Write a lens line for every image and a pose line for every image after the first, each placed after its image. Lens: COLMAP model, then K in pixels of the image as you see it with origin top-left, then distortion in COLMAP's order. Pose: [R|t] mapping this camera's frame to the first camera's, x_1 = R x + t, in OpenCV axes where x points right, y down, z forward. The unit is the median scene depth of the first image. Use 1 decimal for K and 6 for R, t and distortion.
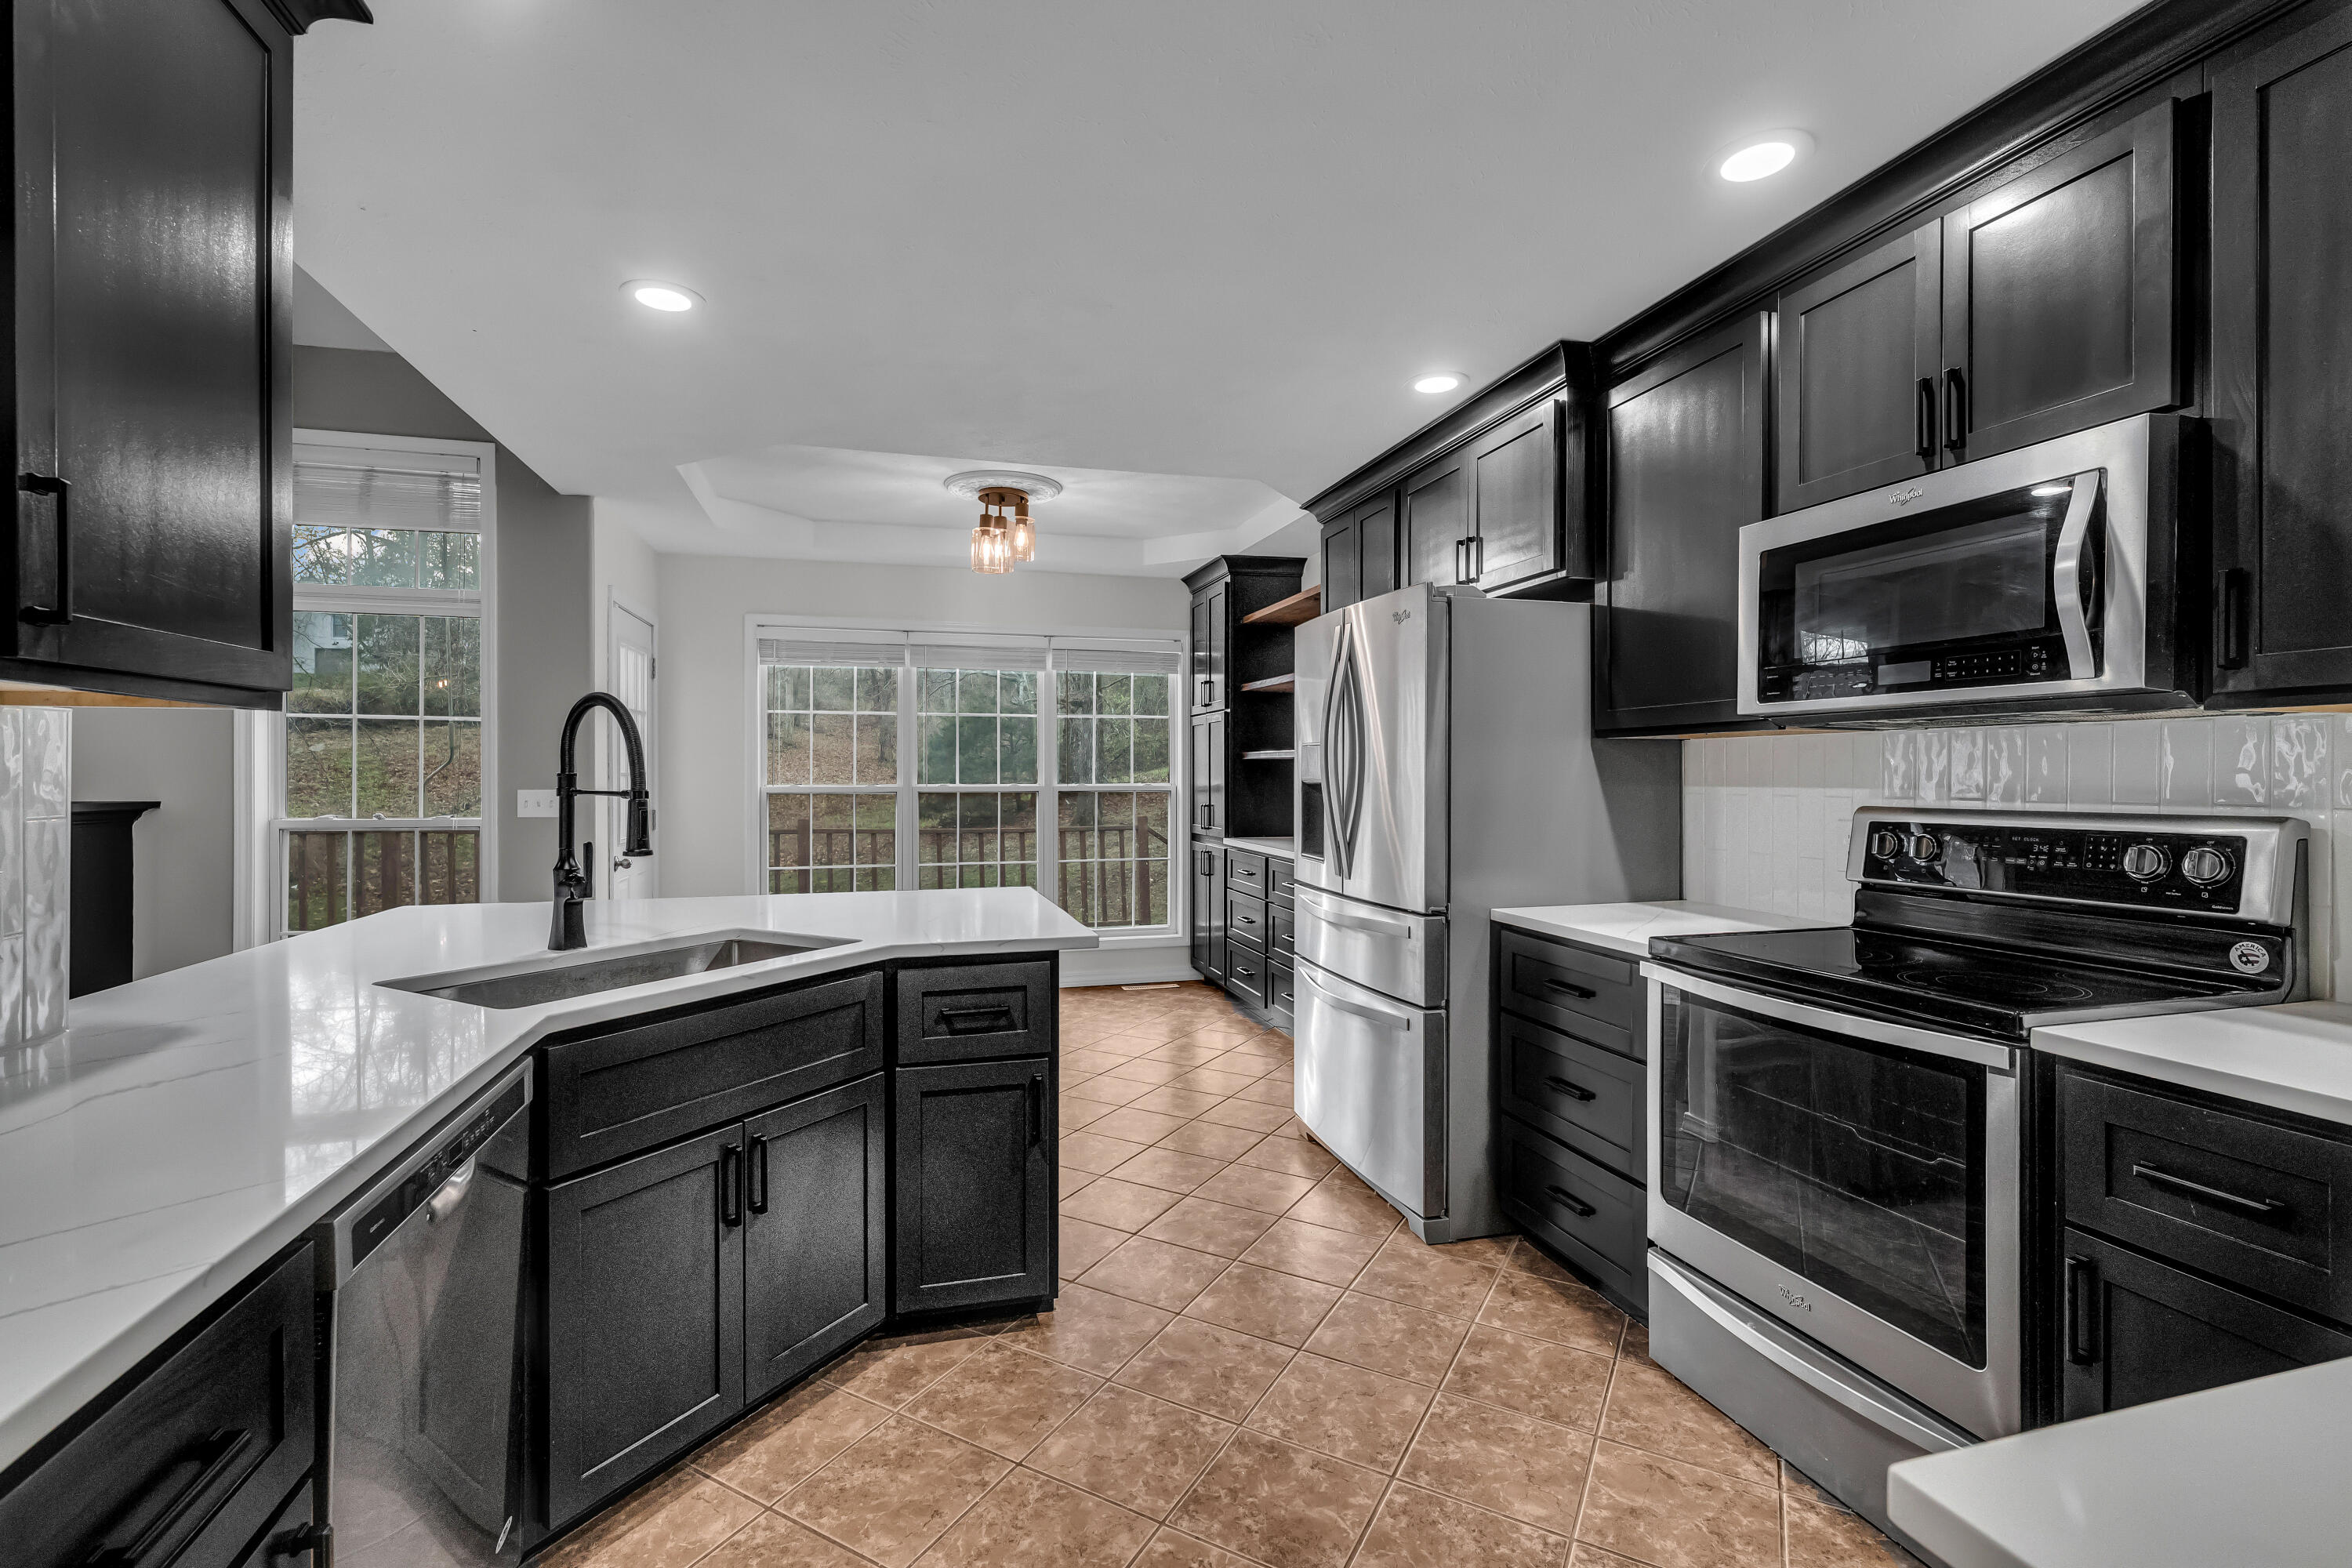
lens RADIAL K [[1036.8, 0, 1176.0], [0, 1036.8, 784.0], [0, 0, 1]] dist [-0.000587, -0.000117]
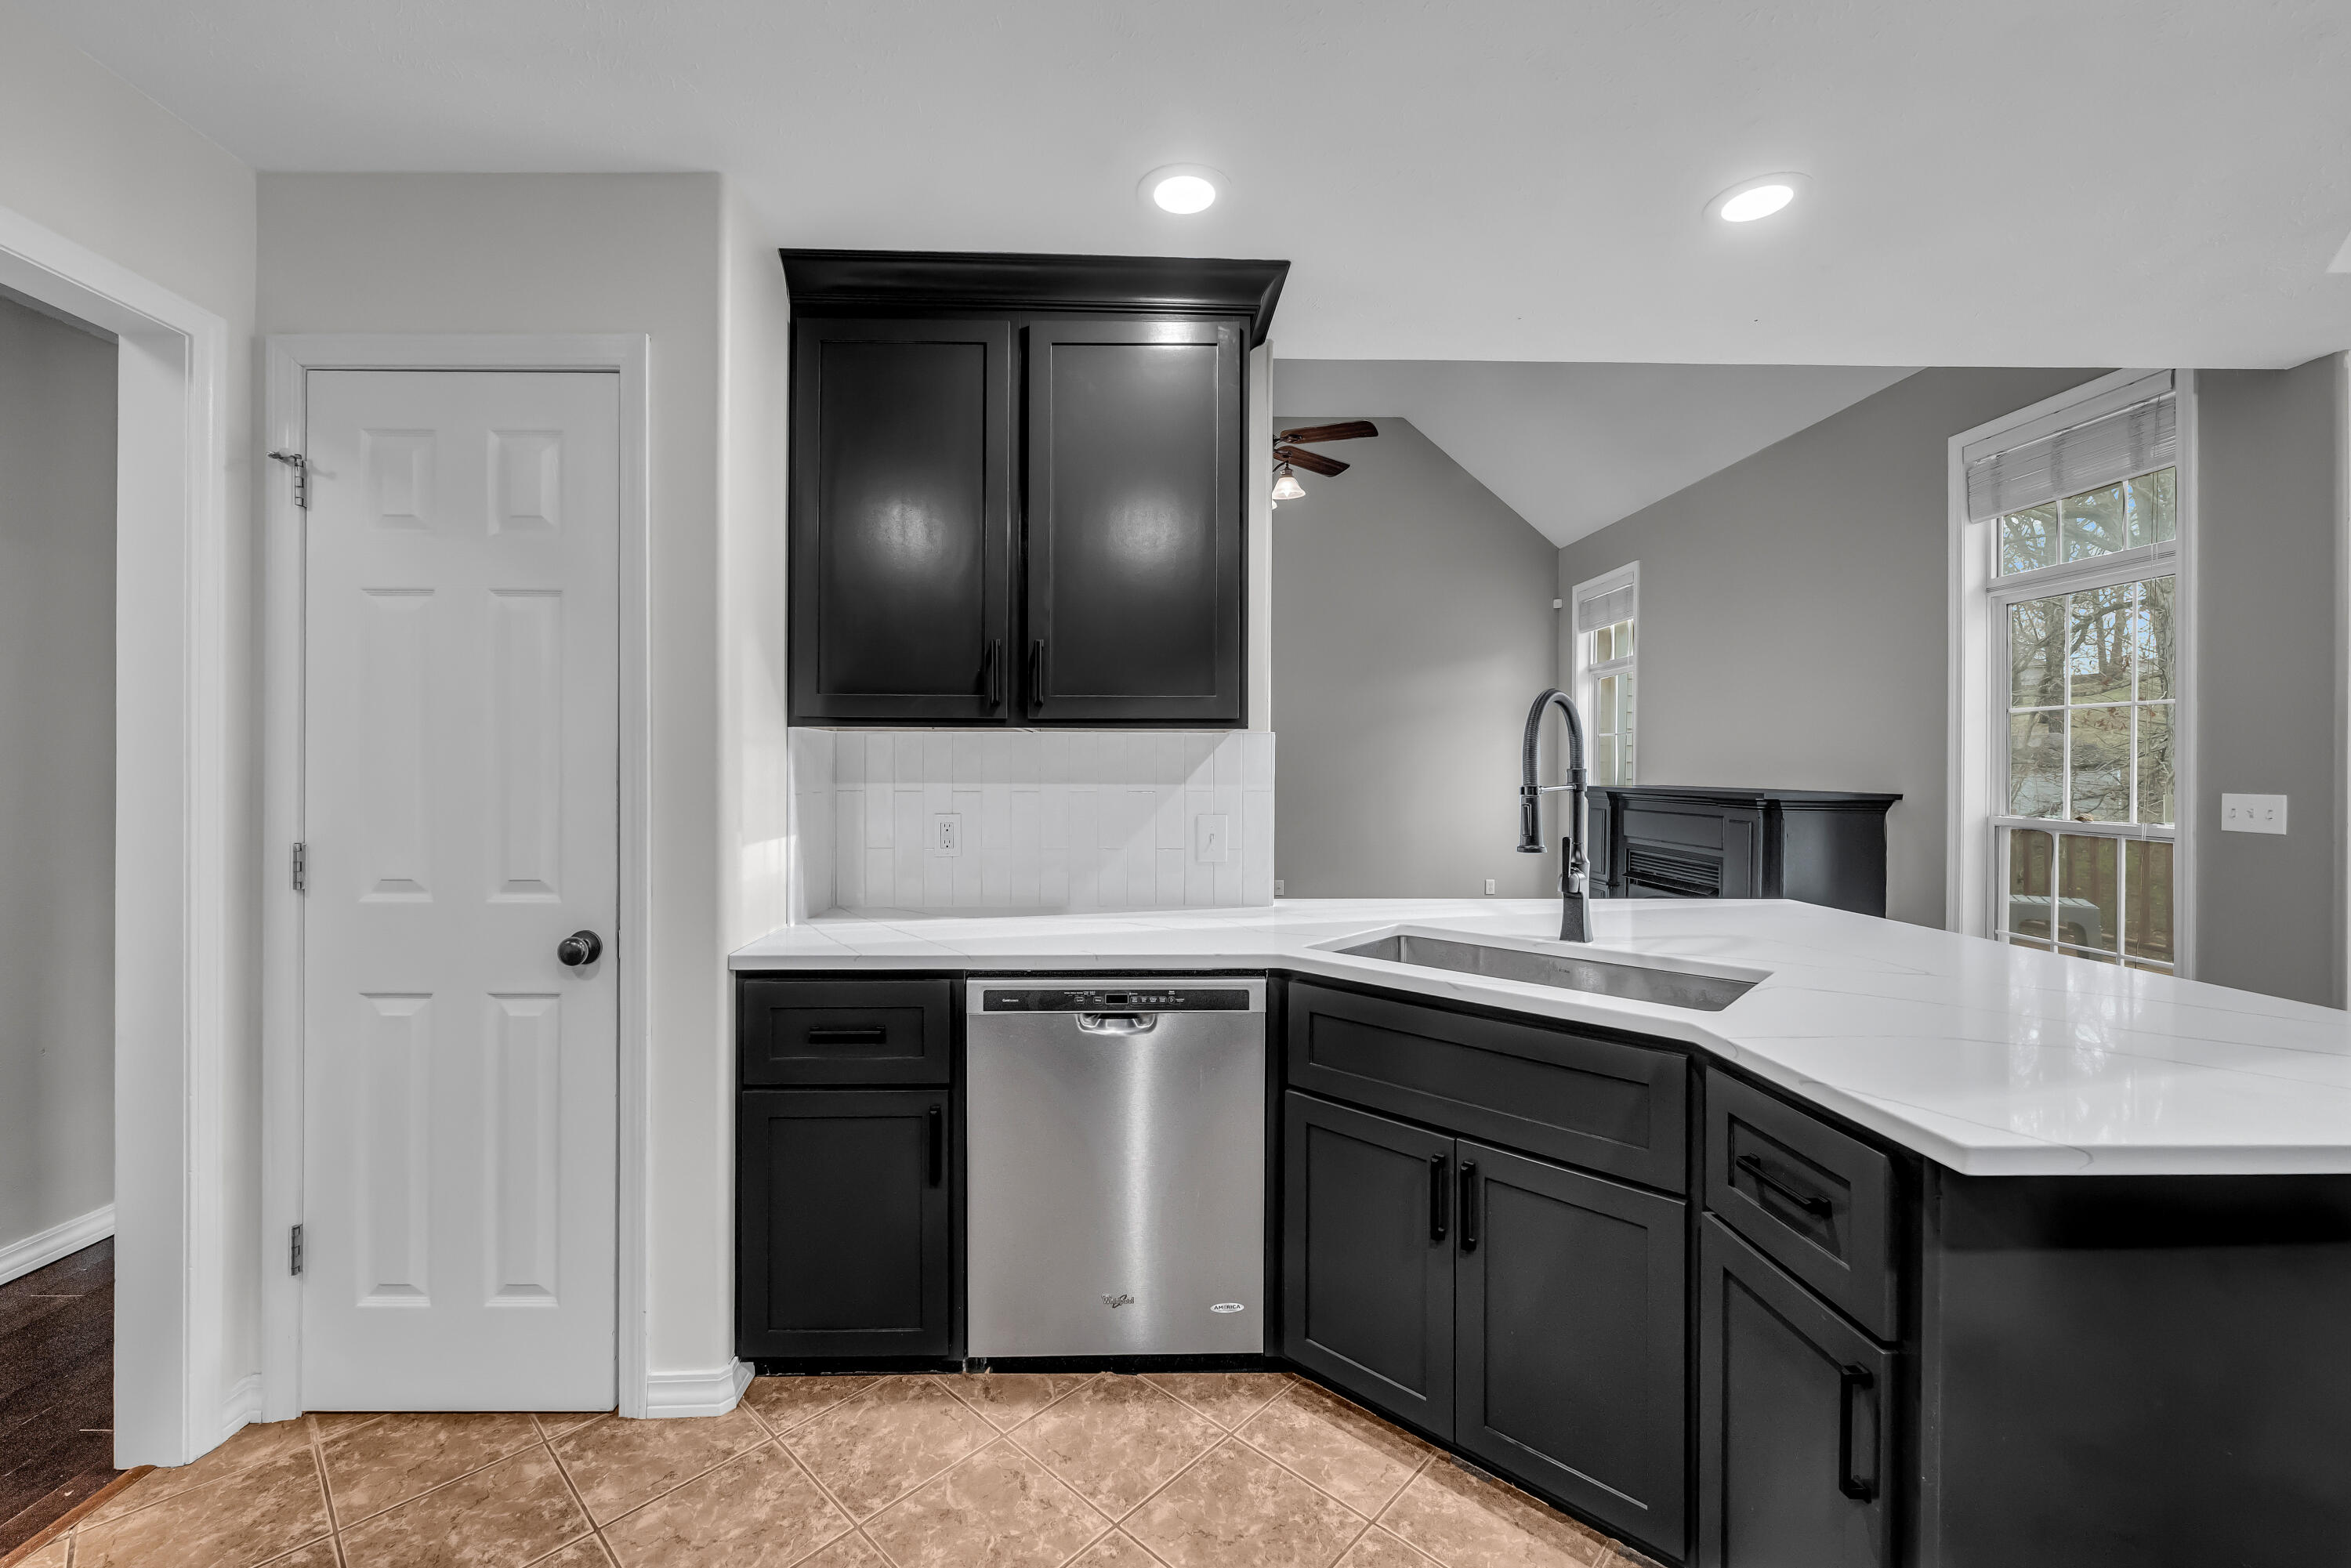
lens RADIAL K [[954.1, 0, 1140.2], [0, 954.1, 767.9], [0, 0, 1]] dist [0.000382, -0.000192]
pose [[-0.259722, 0.002232, -0.965681, 0.298813], [-0.014186, 0.999881, 0.006127, -0.007635], [0.965579, 0.015290, -0.259659, 0.570973]]
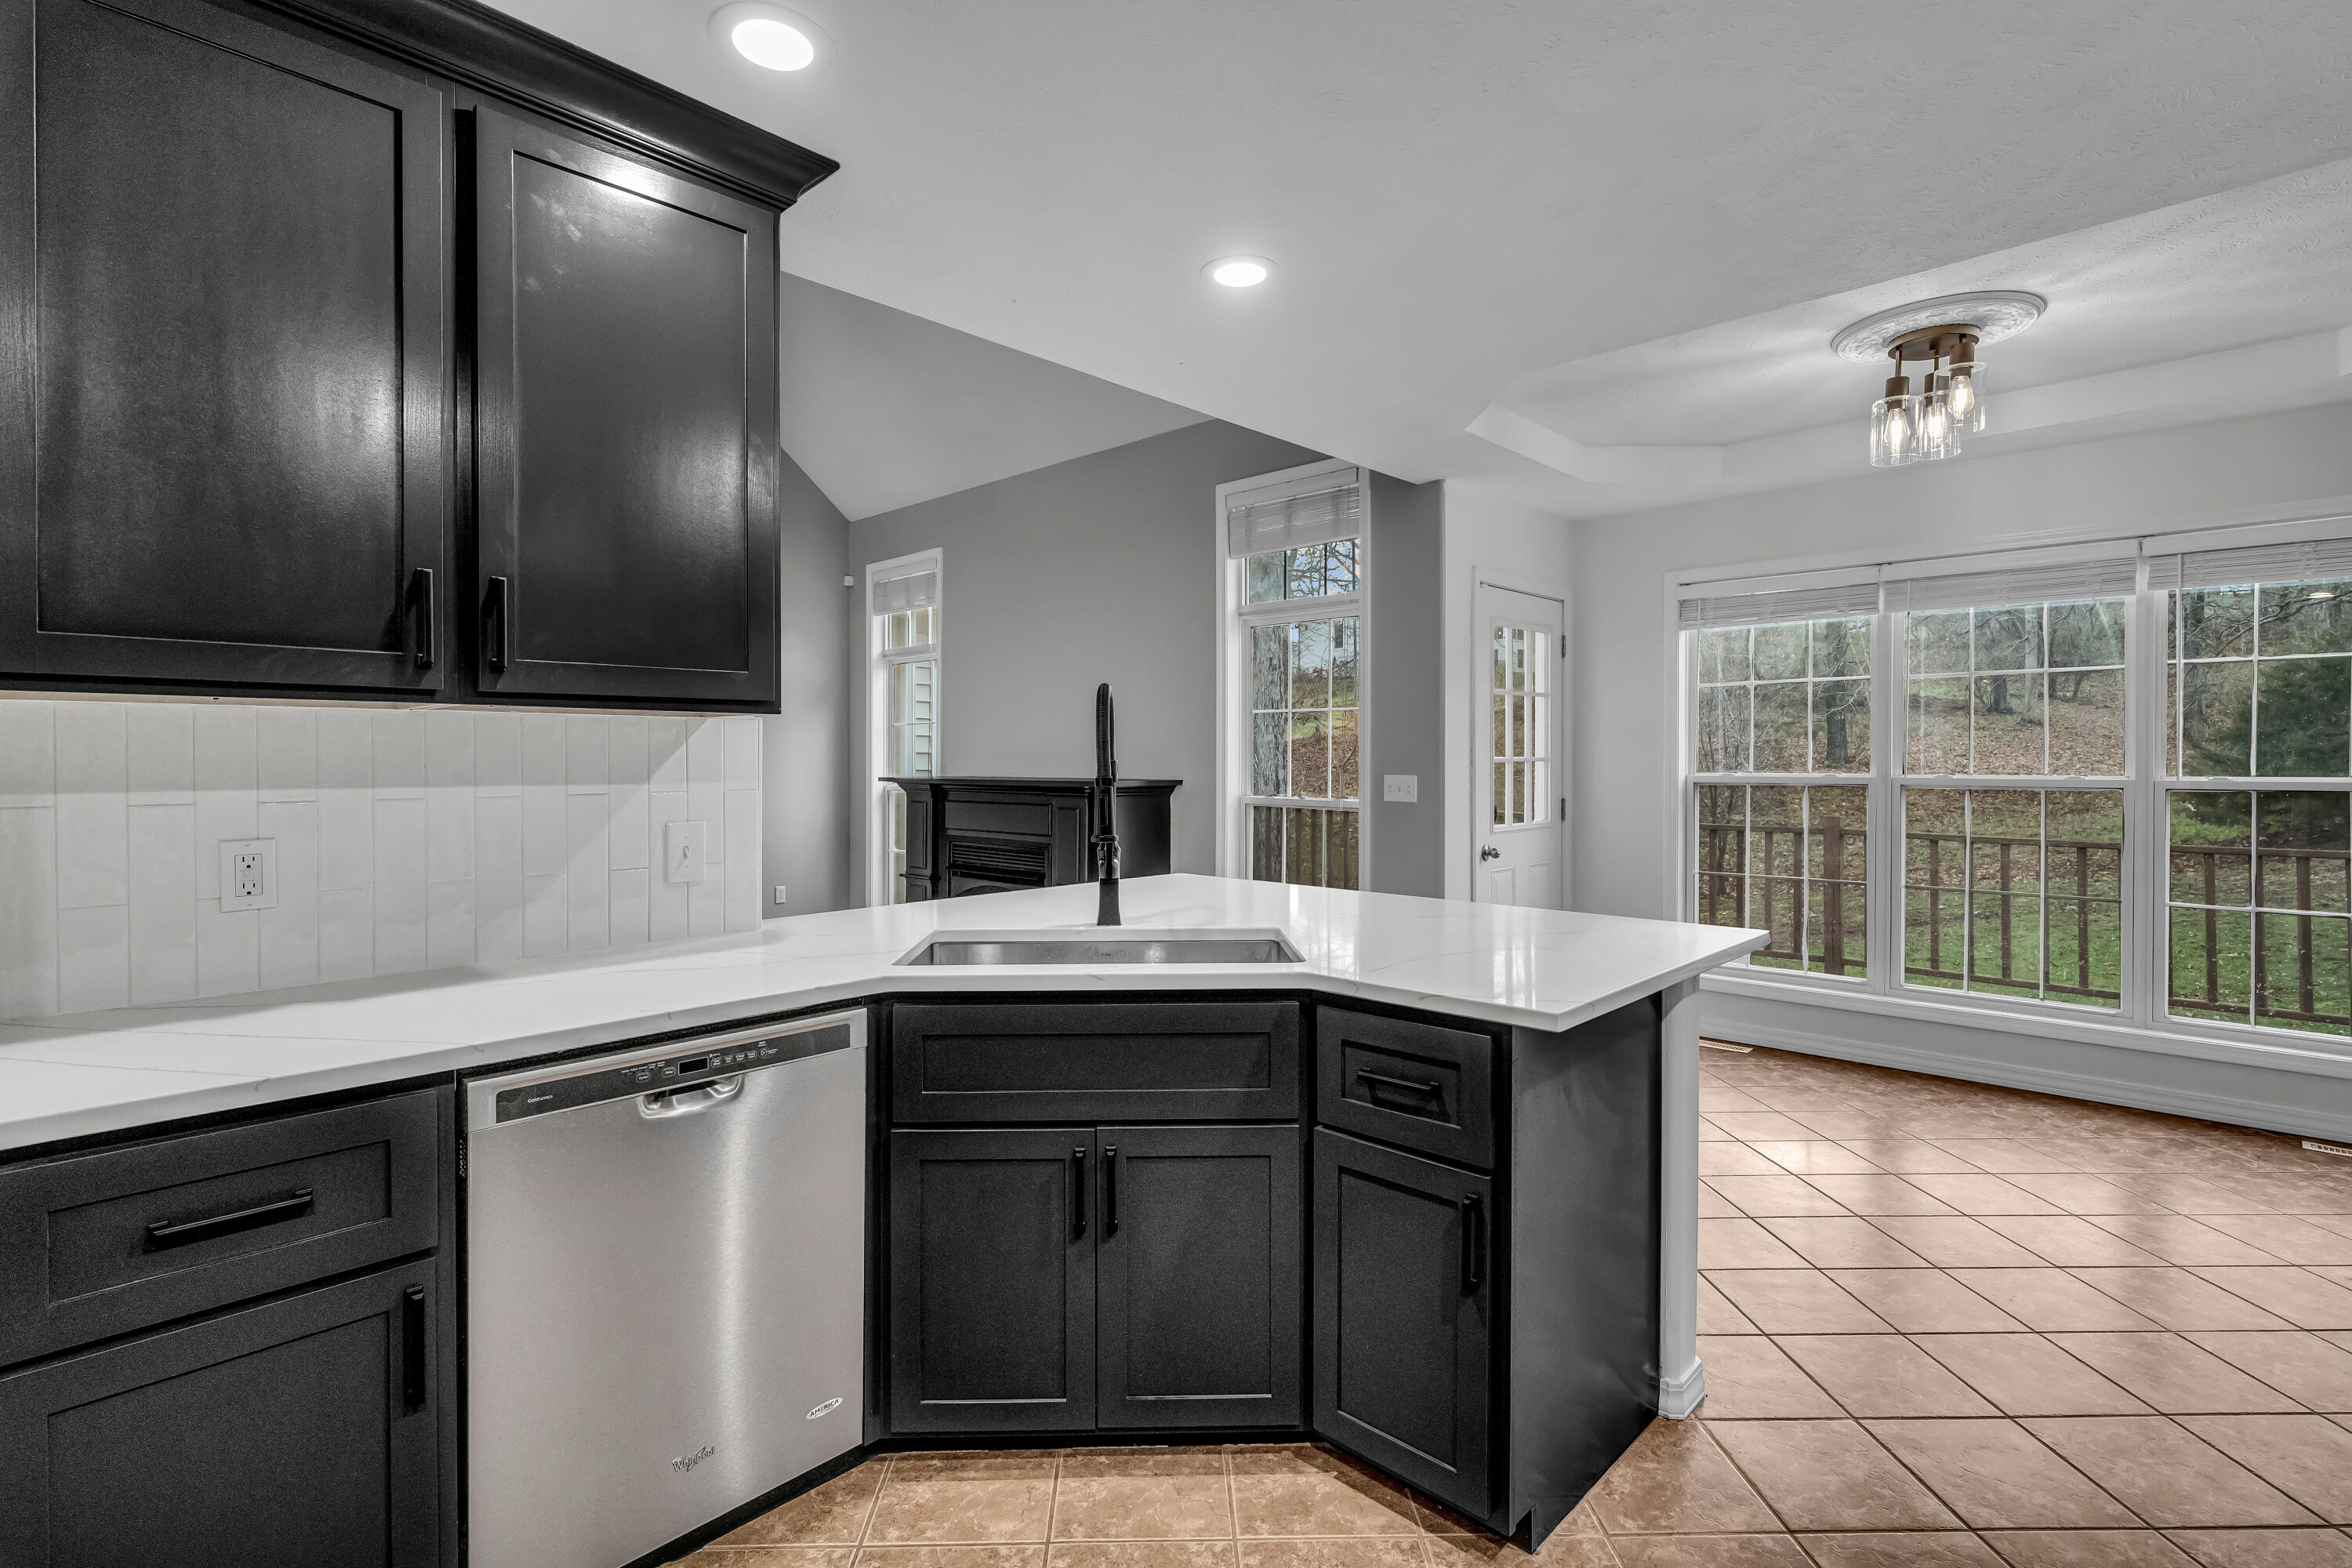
lens RADIAL K [[1102.1, 0, 1171.6], [0, 1102.1, 770.2], [0, 0, 1]] dist [-0.000714, 0.000051]
pose [[0.503935, 0.009988, -0.863684, 0.293359], [-0.009431, 0.999937, 0.006061, -0.005219], [0.863690, 0.005091, 0.503998, 0.332867]]
